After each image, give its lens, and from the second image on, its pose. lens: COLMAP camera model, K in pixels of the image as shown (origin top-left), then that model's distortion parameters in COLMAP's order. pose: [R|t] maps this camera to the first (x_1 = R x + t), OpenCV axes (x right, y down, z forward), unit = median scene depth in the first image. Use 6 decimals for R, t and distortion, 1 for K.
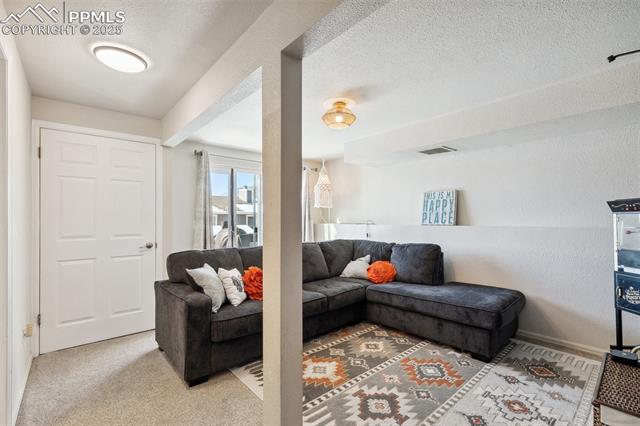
lens RADIAL K [[290.3, 0, 318.8], [0, 290.3, 214.6], [0, 0, 1]] dist [0.001815, -0.000033]
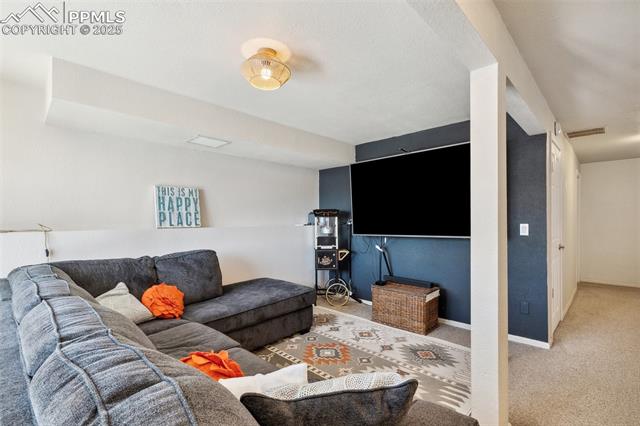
lens RADIAL K [[290.3, 0, 318.8], [0, 290.3, 214.6], [0, 0, 1]] dist [0.001815, -0.000033]
pose [[-0.082761, 0.026020, 0.996230, -0.607190], [-0.007464, 0.999615, -0.026729, 0.023928], [-0.996541, -0.009648, -0.082535, 0.912808]]
